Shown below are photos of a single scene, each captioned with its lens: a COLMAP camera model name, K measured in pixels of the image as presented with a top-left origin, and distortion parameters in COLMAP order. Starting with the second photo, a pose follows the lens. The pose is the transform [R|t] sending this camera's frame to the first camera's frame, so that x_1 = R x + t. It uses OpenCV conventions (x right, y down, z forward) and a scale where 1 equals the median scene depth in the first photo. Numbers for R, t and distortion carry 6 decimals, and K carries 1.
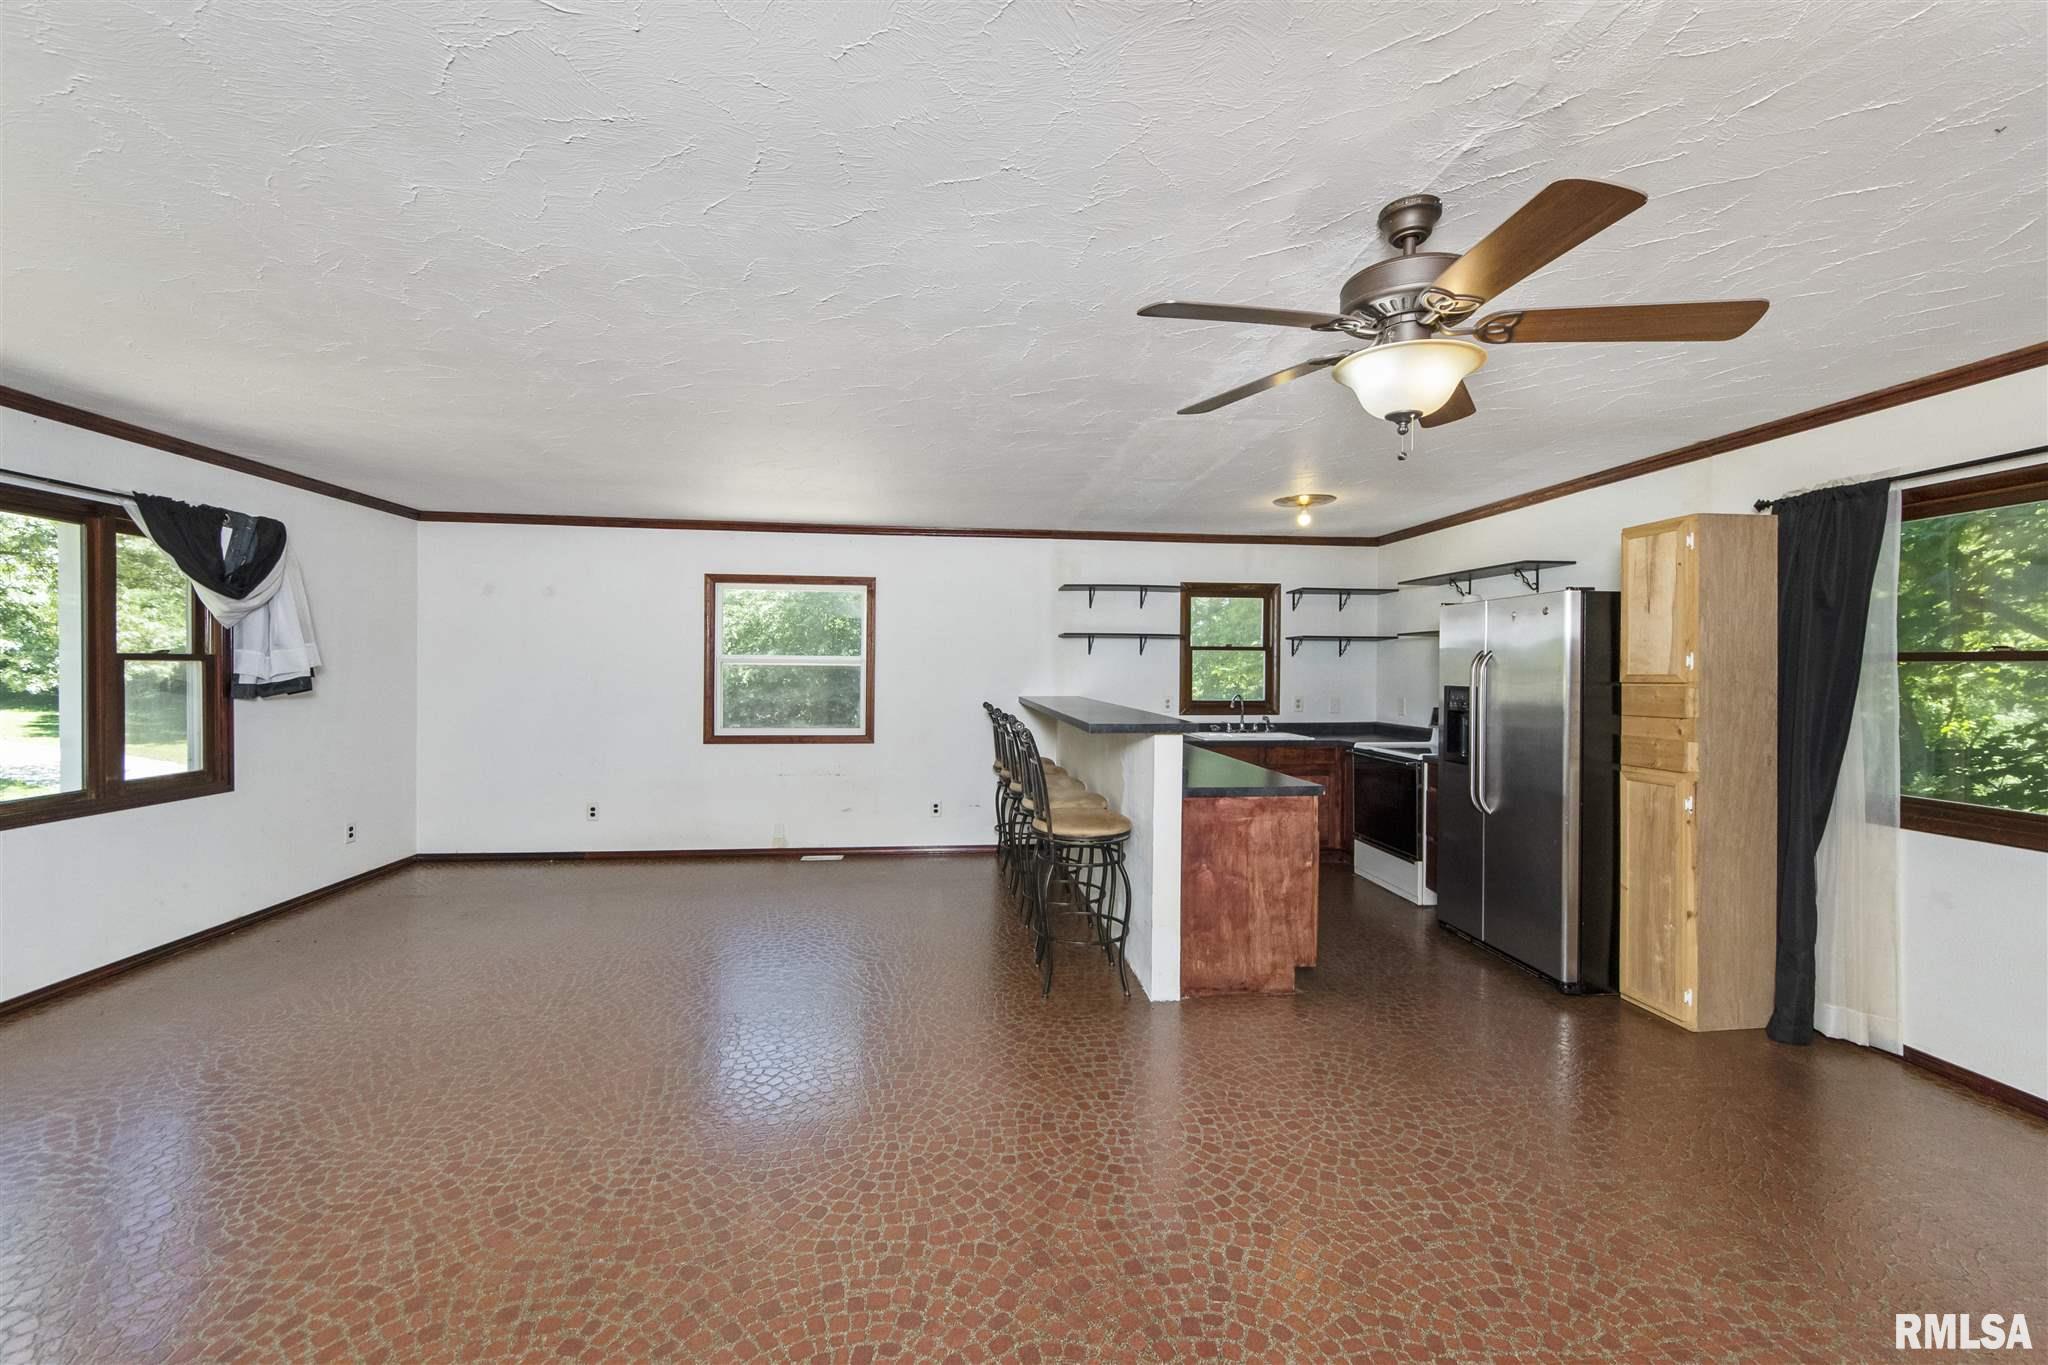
lens RADIAL K [[800.4, 0, 1024.0], [0, 800.4, 682.5], [0, 0, 1]] dist [0.017308, -0.012576]
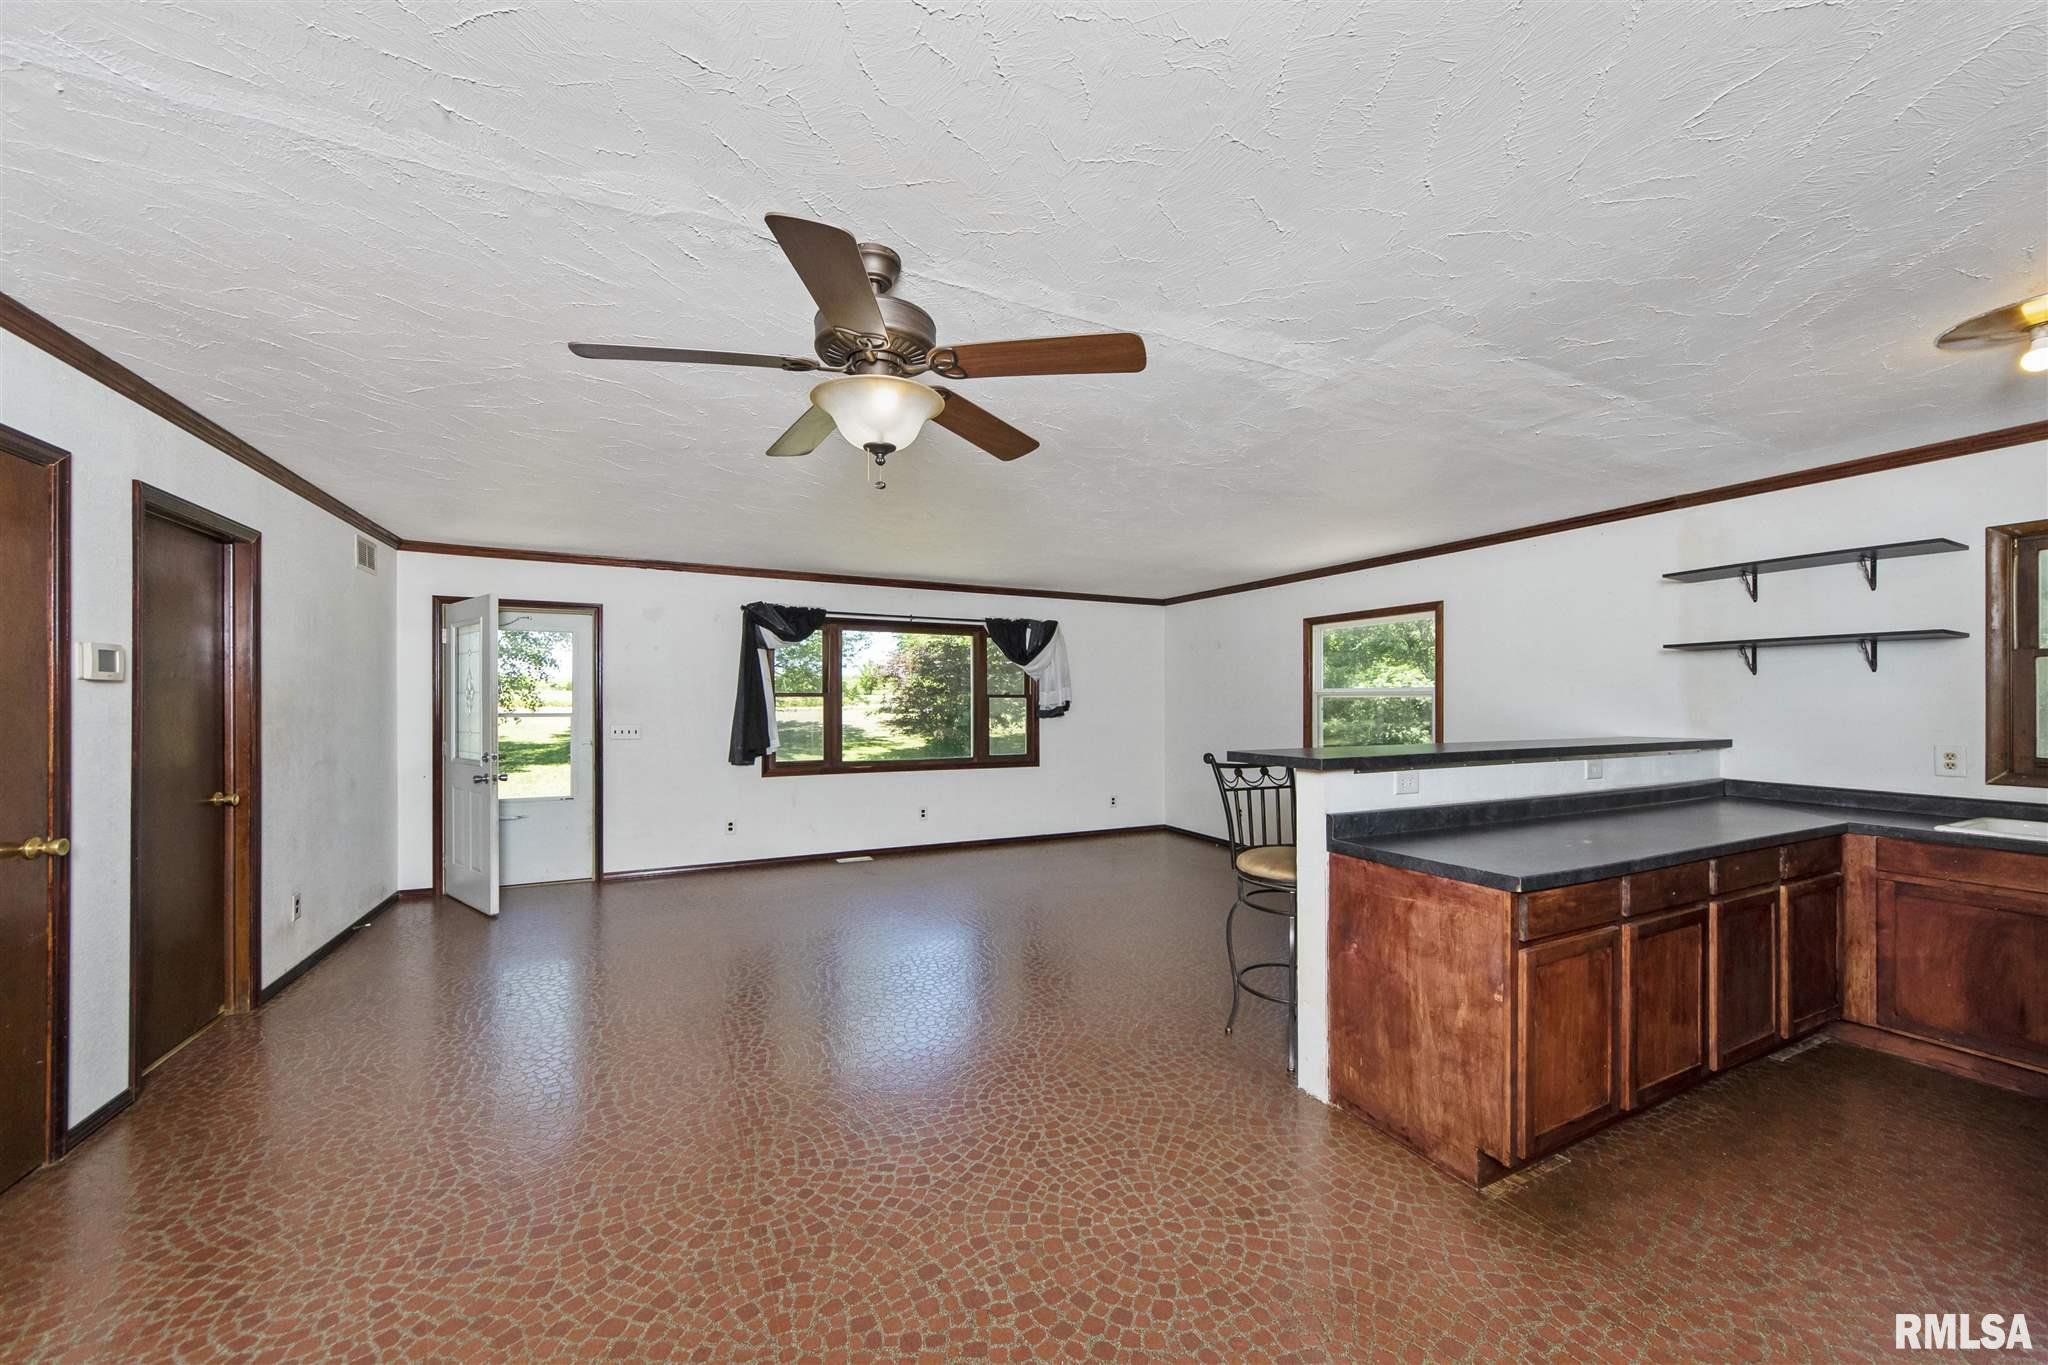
lens RADIAL K [[737.2, 0, 1022.7], [0, 737.2, 711.2], [0, 0, 1]] dist [0.000573, 0.000001]
pose [[0.338468, 0.004627, -0.940966, 0.768881], [-0.017594, 0.999844, -0.001412, 0.009169], [0.940813, 0.017033, 0.338497, 0.448001]]
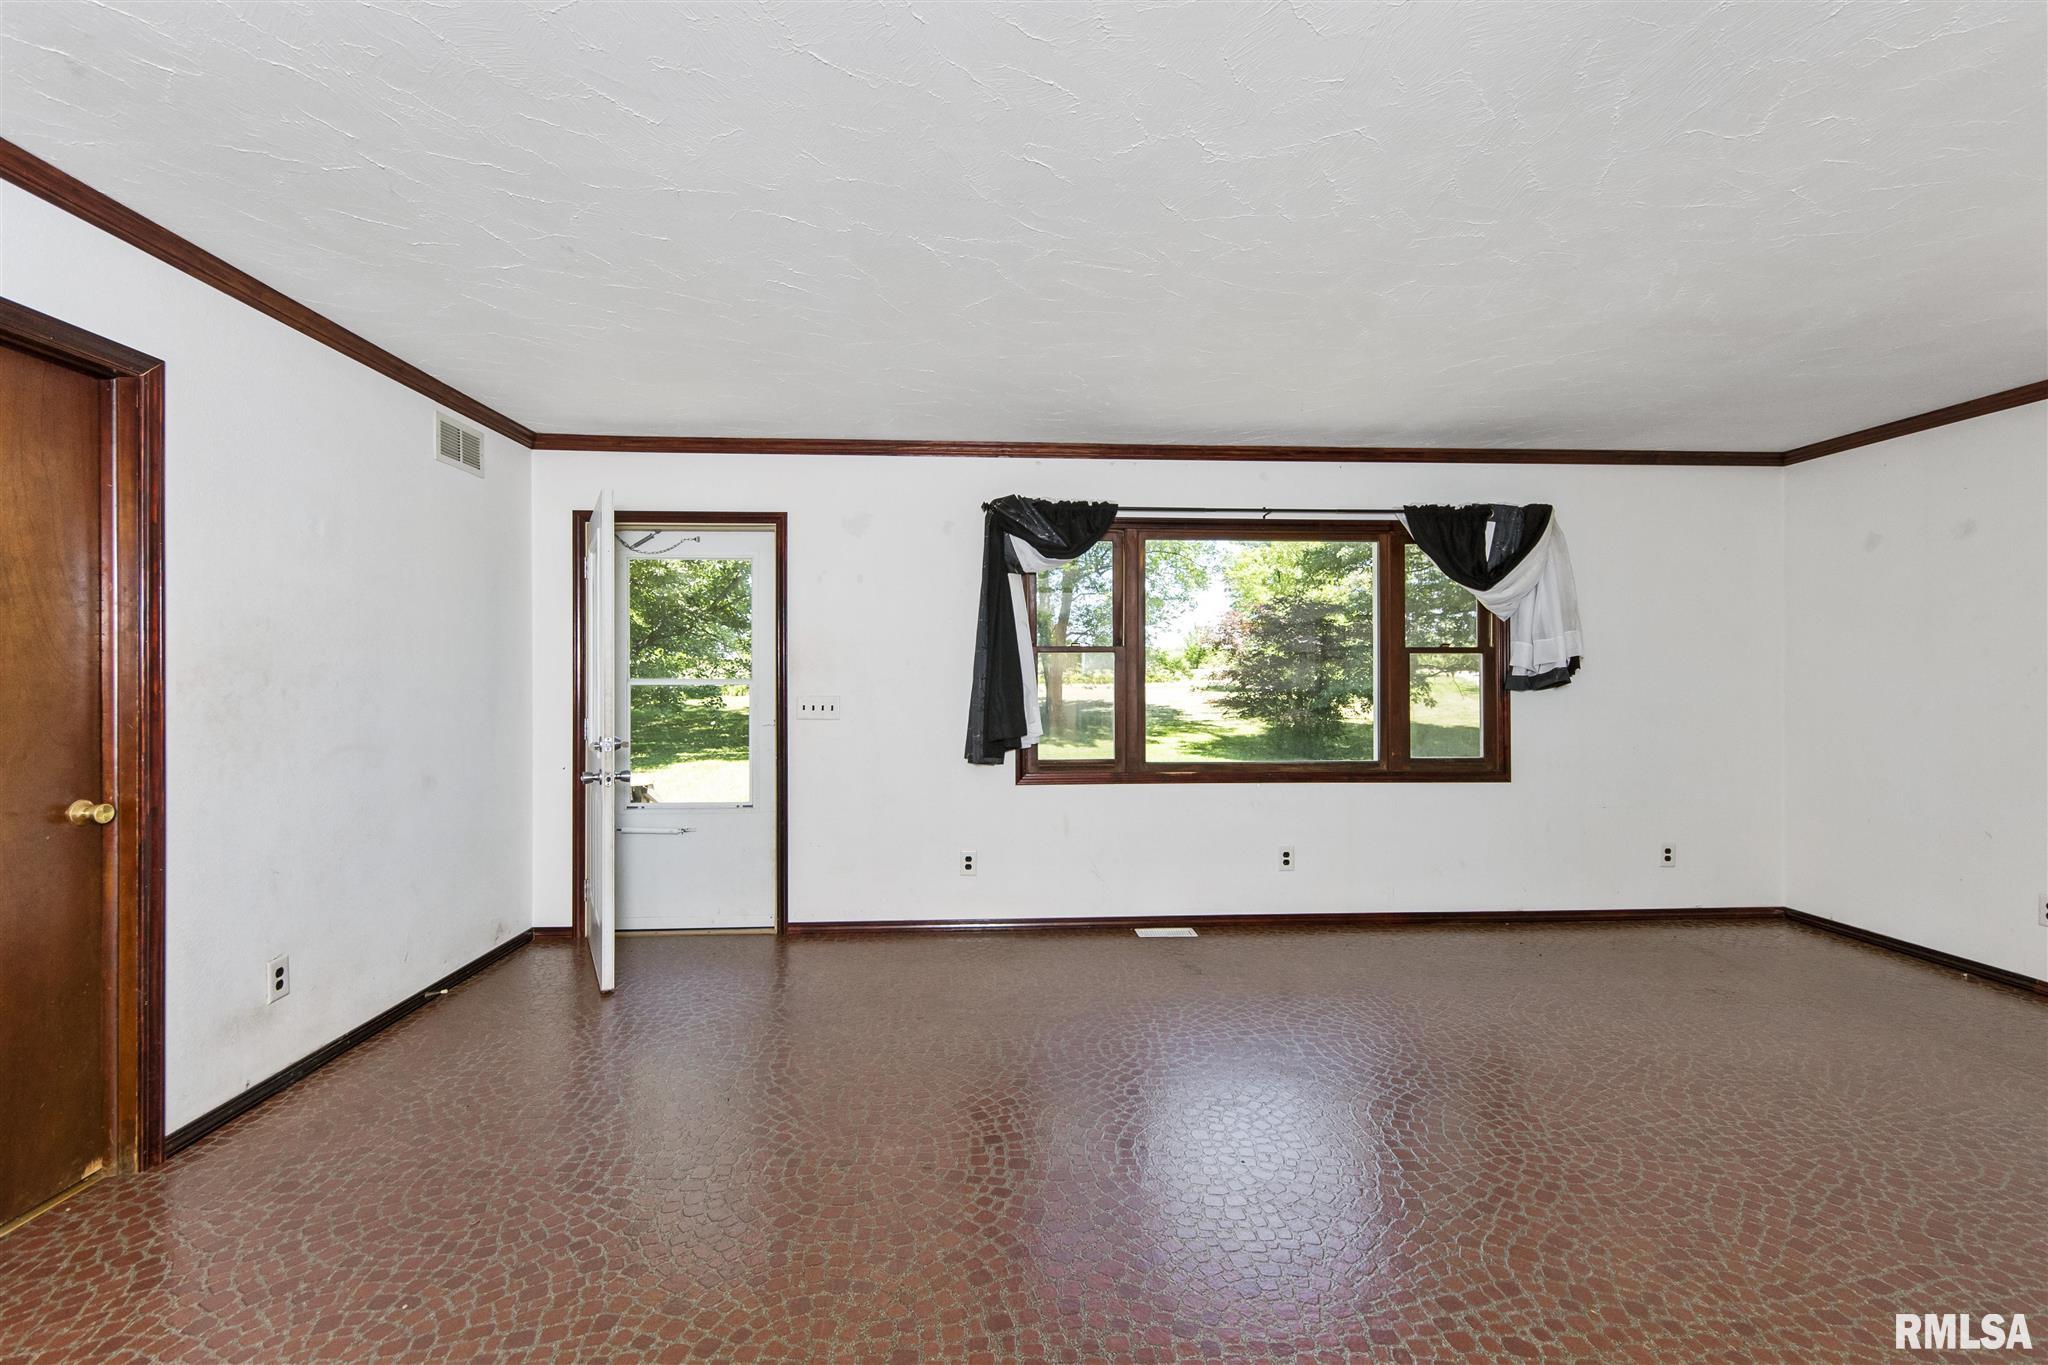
lens RADIAL K [[930.0, 0, 1024.0], [0, 930.0, 682.5], [0, 0, 1]] dist [0.015064, 0.000080]
pose [[-0.041634, -0.000868, -0.999133, 0.253546], [-0.019083, 0.999818, -0.000073, 0.026231], [0.998951, 0.019063, -0.041643, 0.527208]]
